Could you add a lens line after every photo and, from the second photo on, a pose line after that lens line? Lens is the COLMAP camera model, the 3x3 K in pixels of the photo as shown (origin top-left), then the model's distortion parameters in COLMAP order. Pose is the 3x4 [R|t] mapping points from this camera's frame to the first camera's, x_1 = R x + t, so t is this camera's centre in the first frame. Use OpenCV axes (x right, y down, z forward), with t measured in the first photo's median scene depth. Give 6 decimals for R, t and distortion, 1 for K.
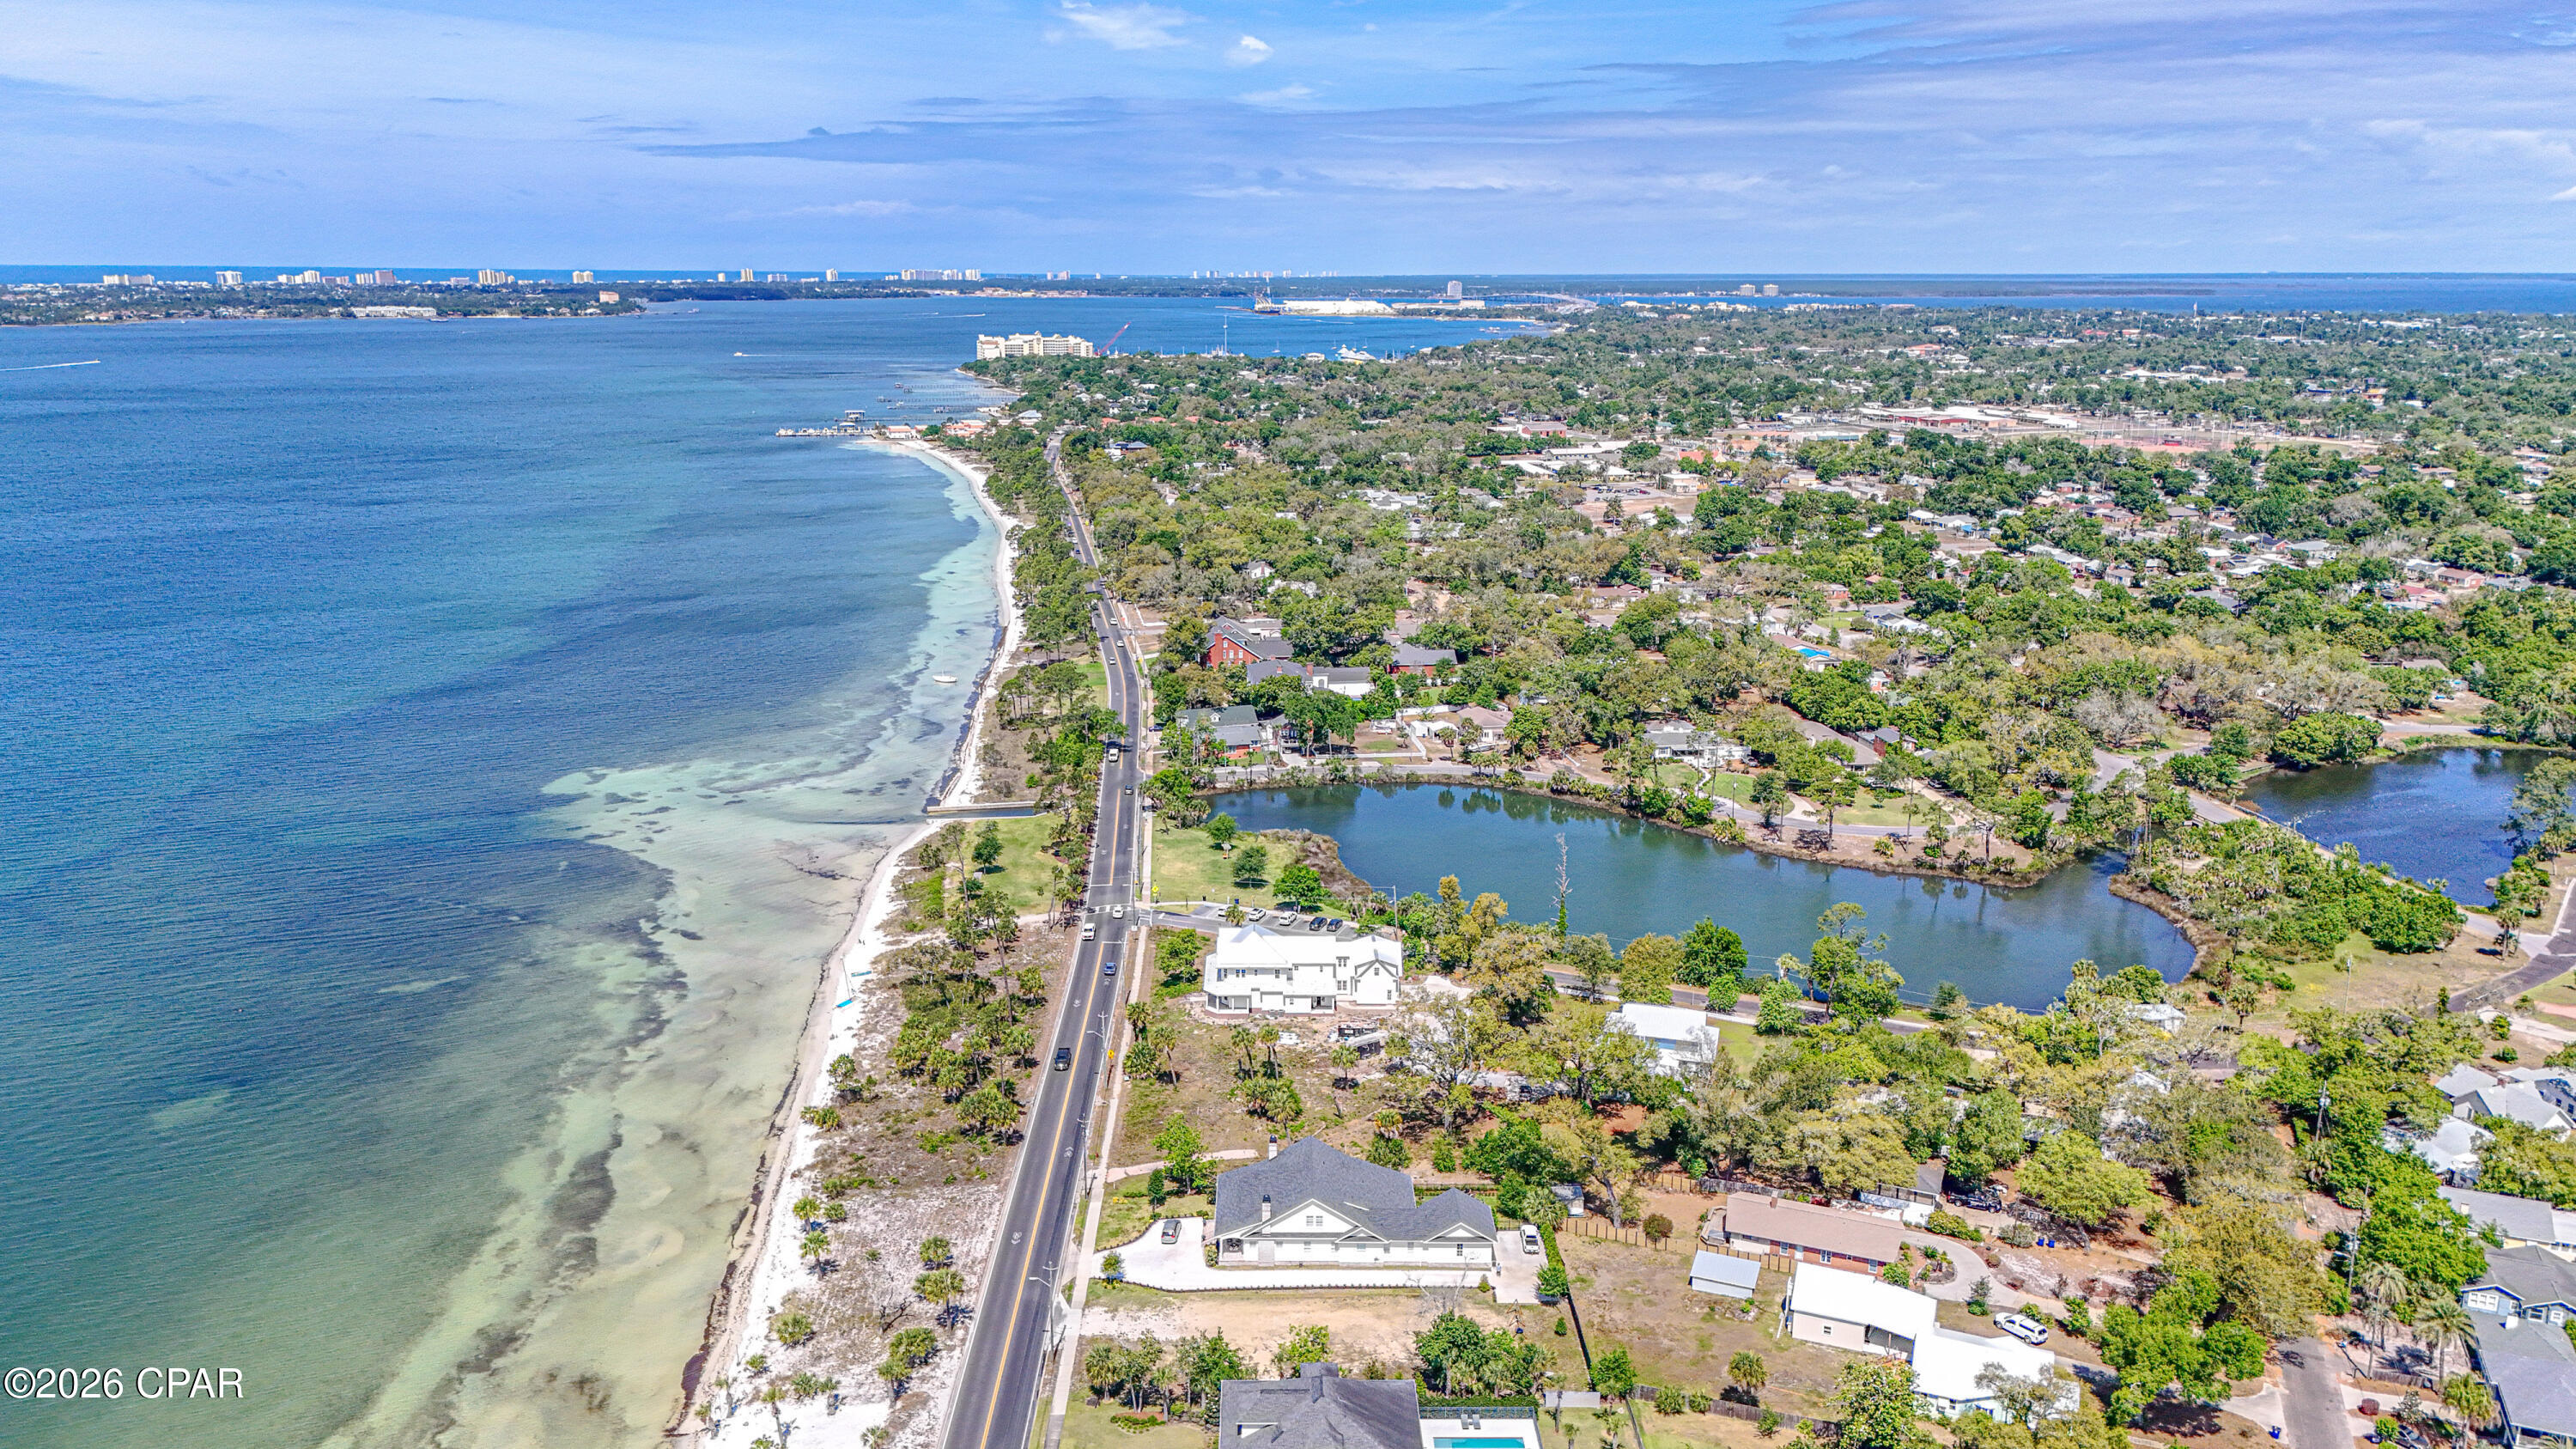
lens RADIAL K [[1890.0, 0, 1284.9], [0, 1890.0, 706.6], [0, 0, 1]] dist [0.086382, -0.084700]
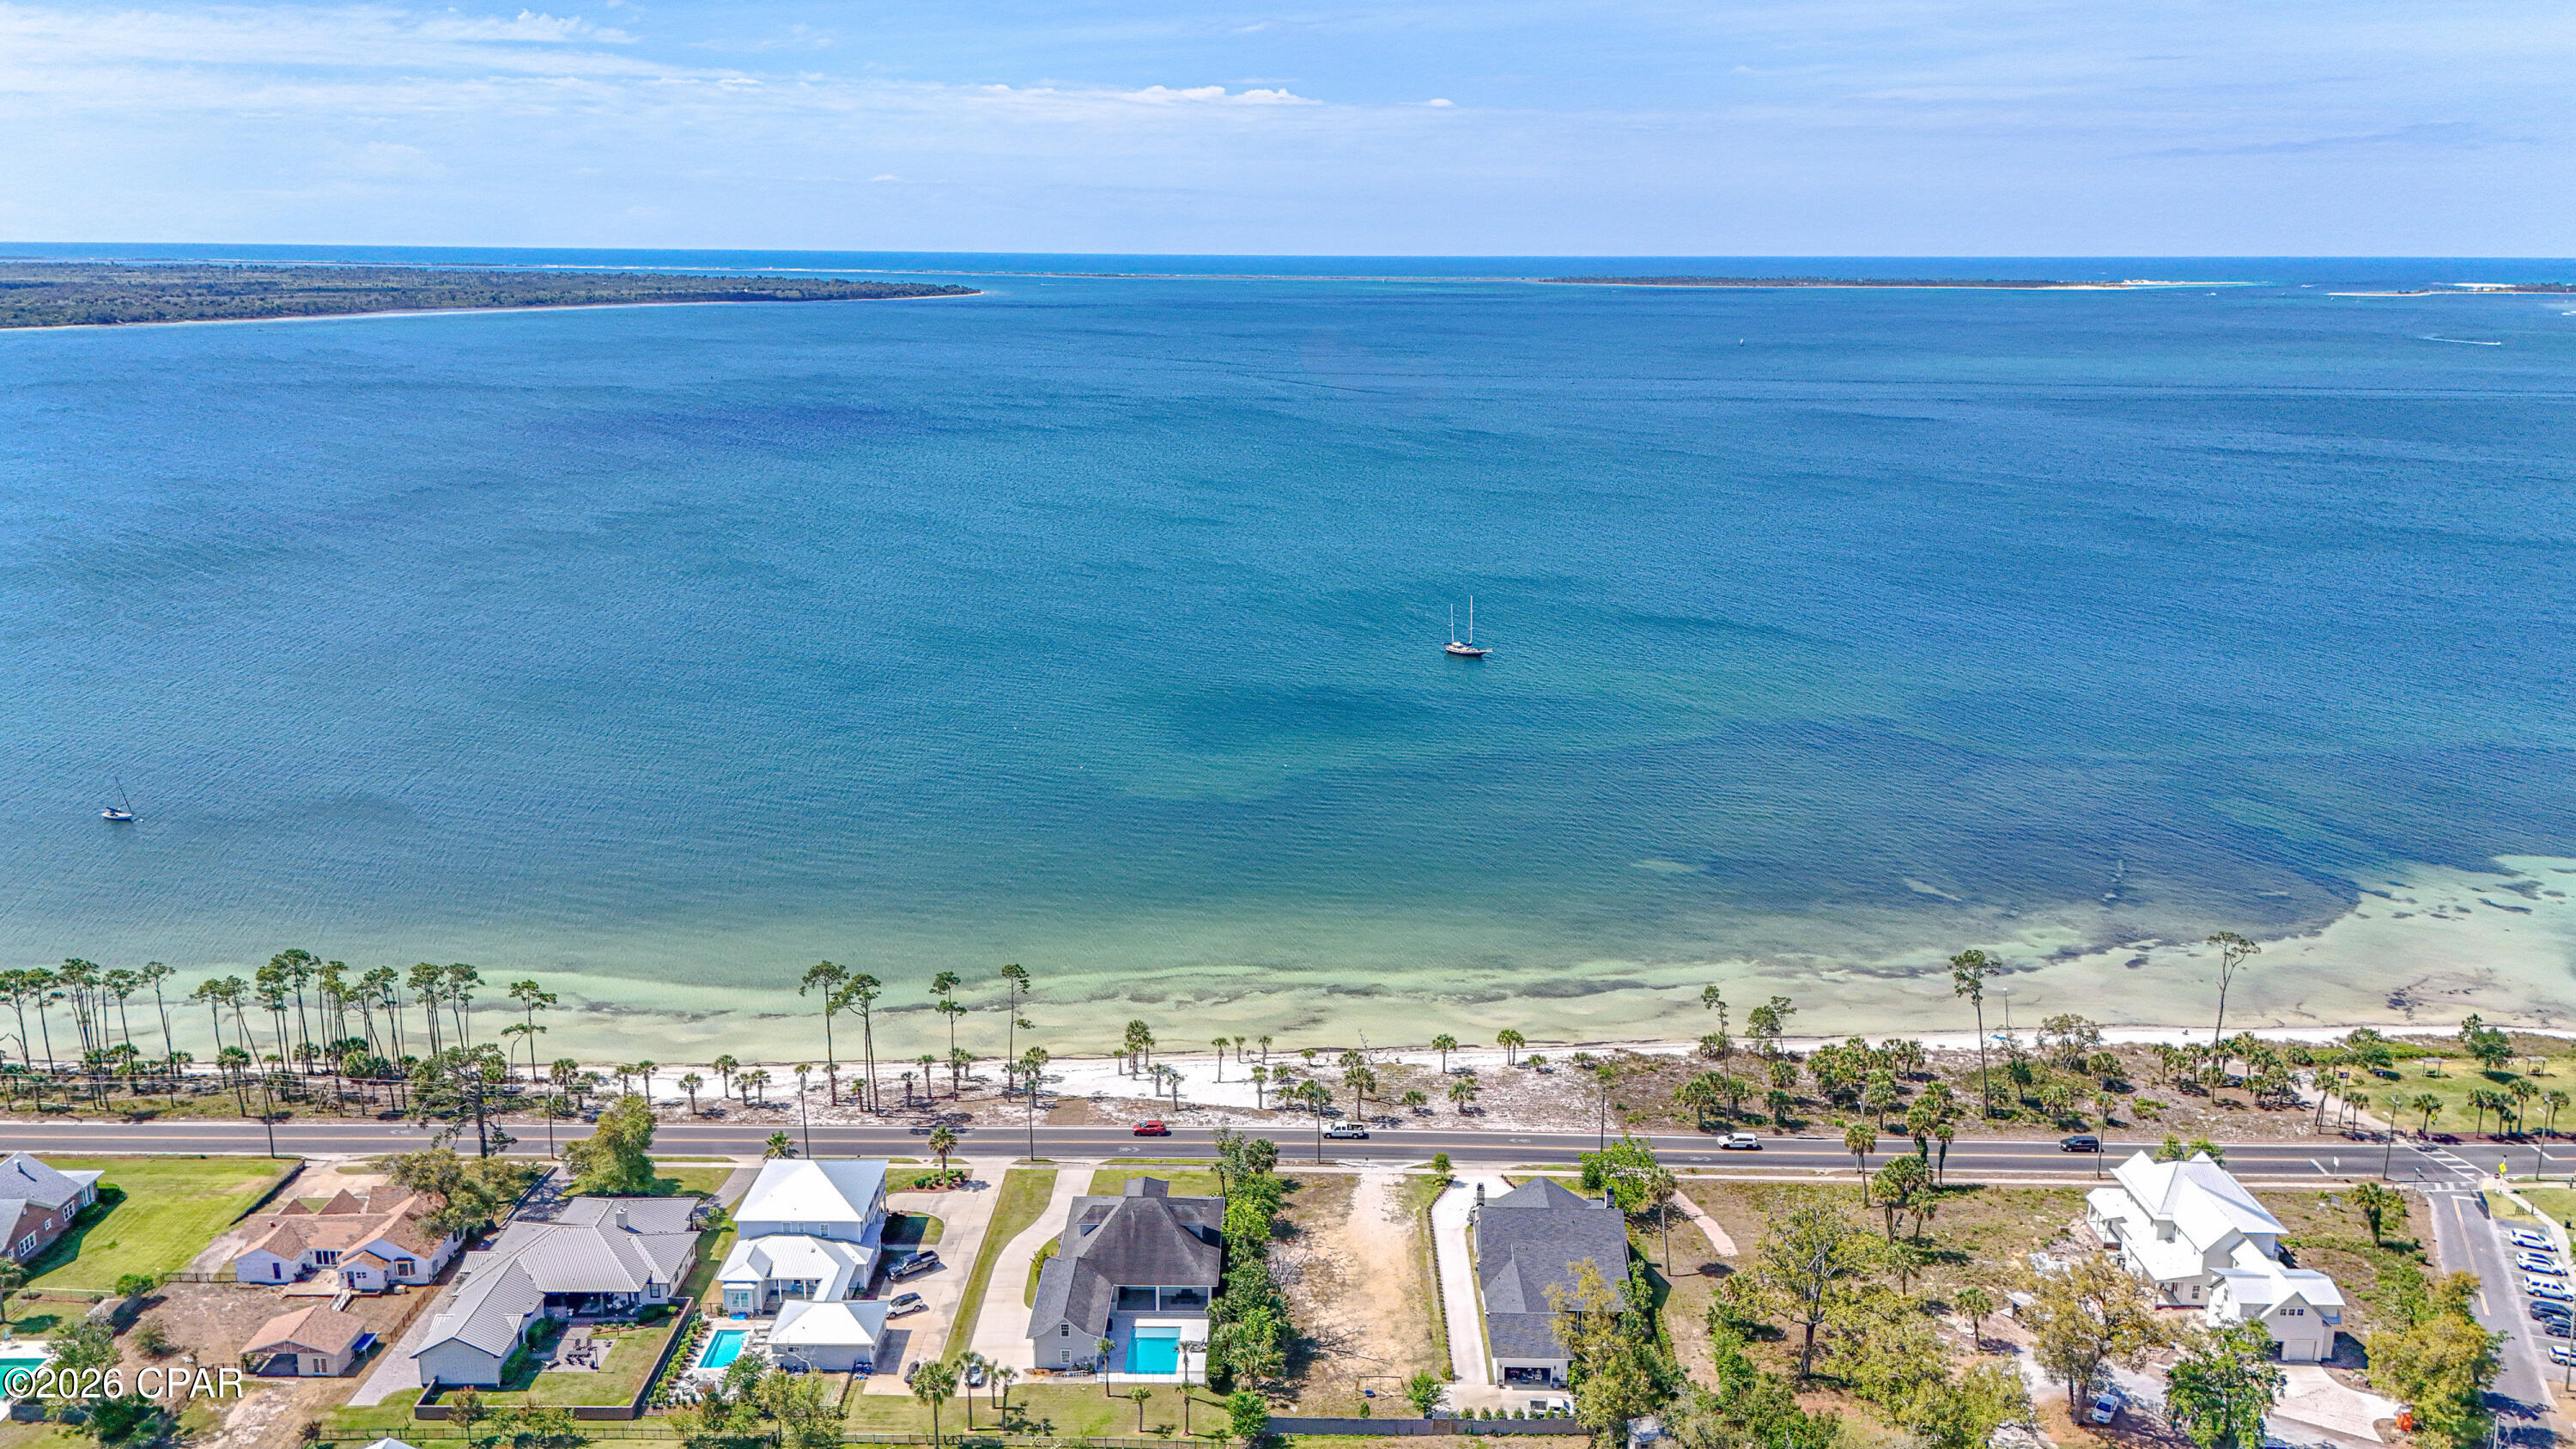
lens RADIAL K [[1890.0, 0, 1284.9], [0, 1890.0, 706.6], [0, 0, 1]] dist [0.086382, -0.084700]
pose [[-0.020125, 0.233064, -0.972253, 0.556104], [-0.232952, 0.944592, 0.231255, -0.114075], [0.972280, 0.231142, 0.035282, 0.497860]]
